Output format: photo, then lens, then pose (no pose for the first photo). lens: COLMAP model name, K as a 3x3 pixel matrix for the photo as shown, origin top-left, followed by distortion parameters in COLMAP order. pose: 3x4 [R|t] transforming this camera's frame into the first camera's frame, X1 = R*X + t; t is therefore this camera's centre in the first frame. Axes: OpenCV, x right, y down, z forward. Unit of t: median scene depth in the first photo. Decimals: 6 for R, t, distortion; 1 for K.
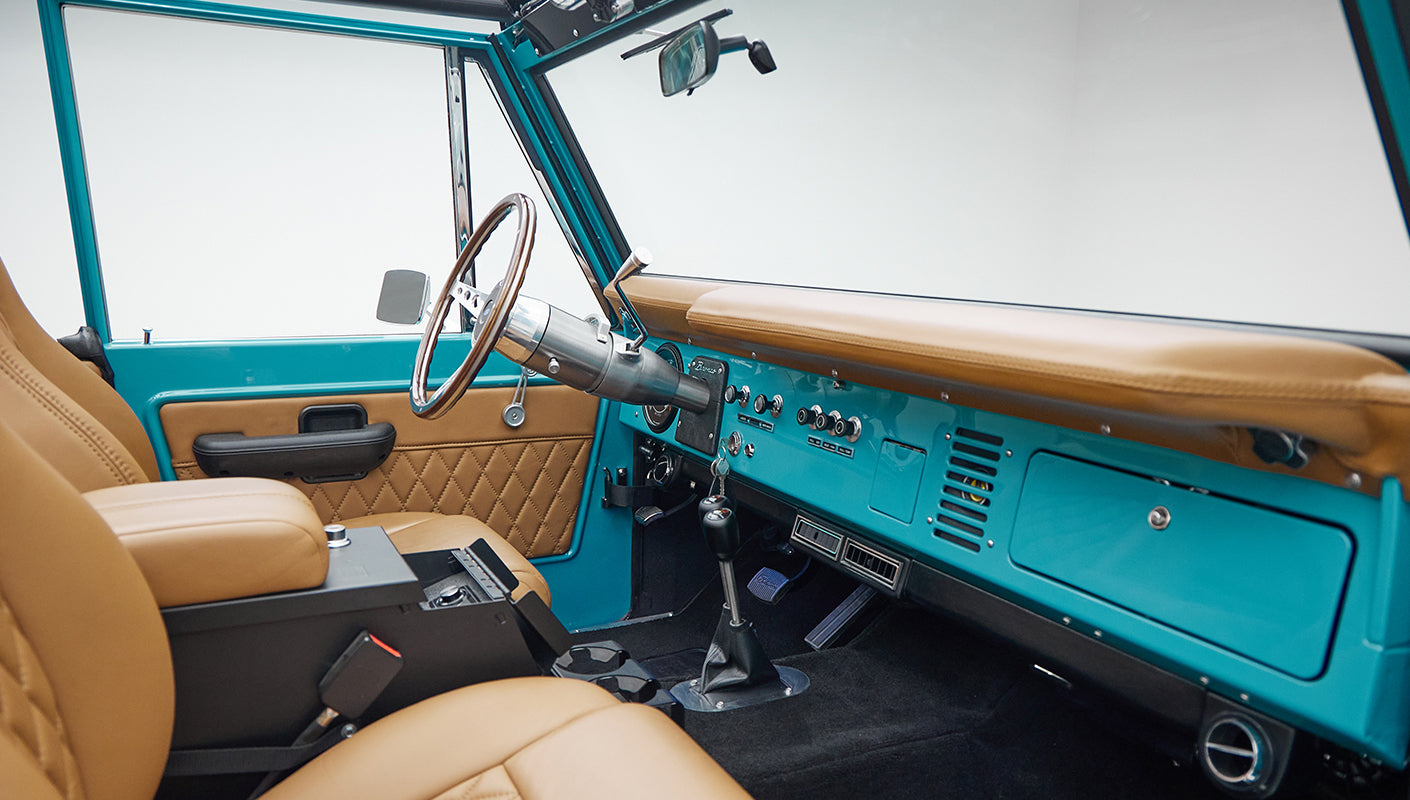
lens RADIAL K [[1021.1, 0, 704.3], [0, 1021.1, 402.8], [0, 0, 1]] dist [-0.003978, -0.005335]
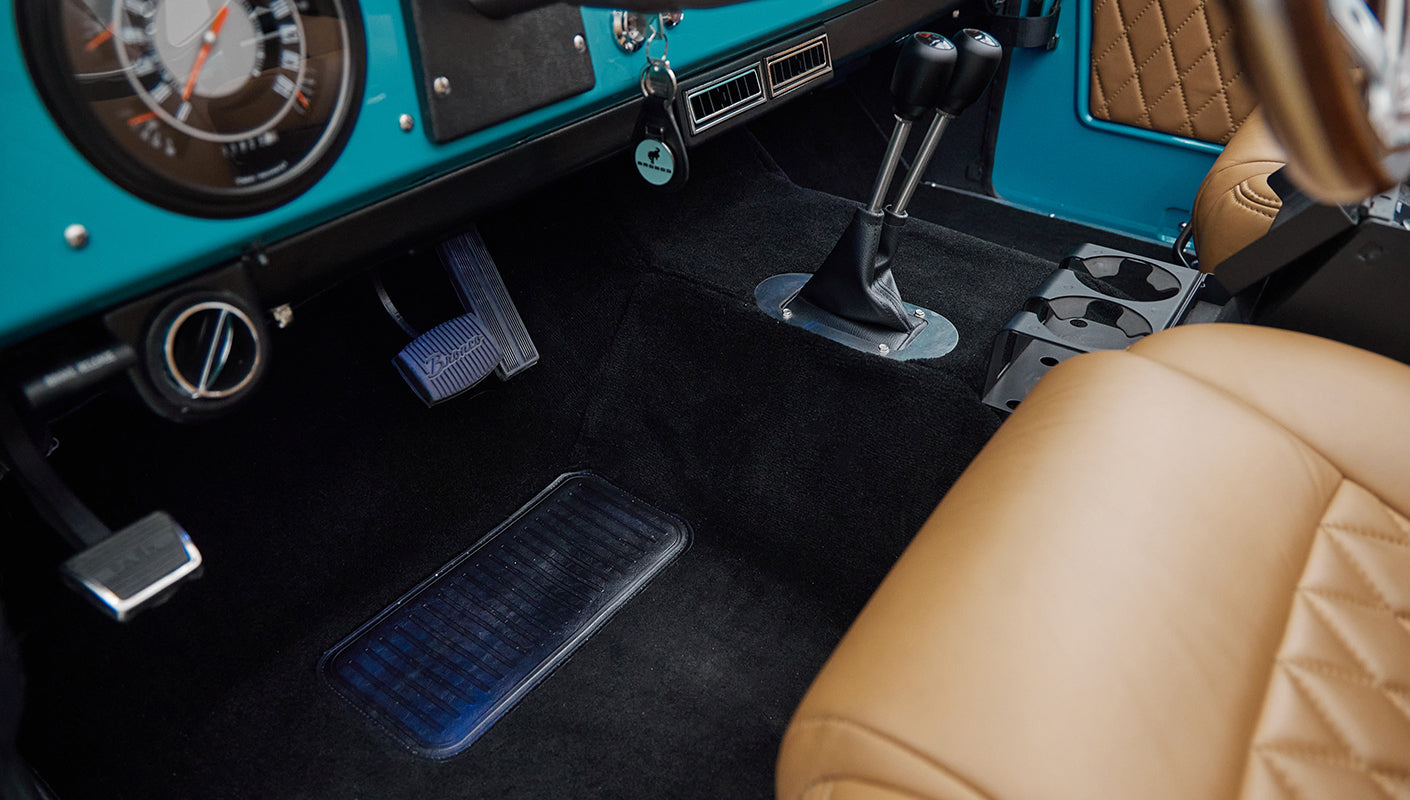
lens RADIAL K [[992.9, 0, 708.5], [0, 992.9, 394.2], [0, 0, 1]] dist [0.001193, -0.013251]
pose [[-0.490202, -0.516572, 0.702037, -0.363761], [0.099215, 0.767144, 0.633756, -0.103546], [-0.865944, 0.380321, -0.324804, 1.144477]]
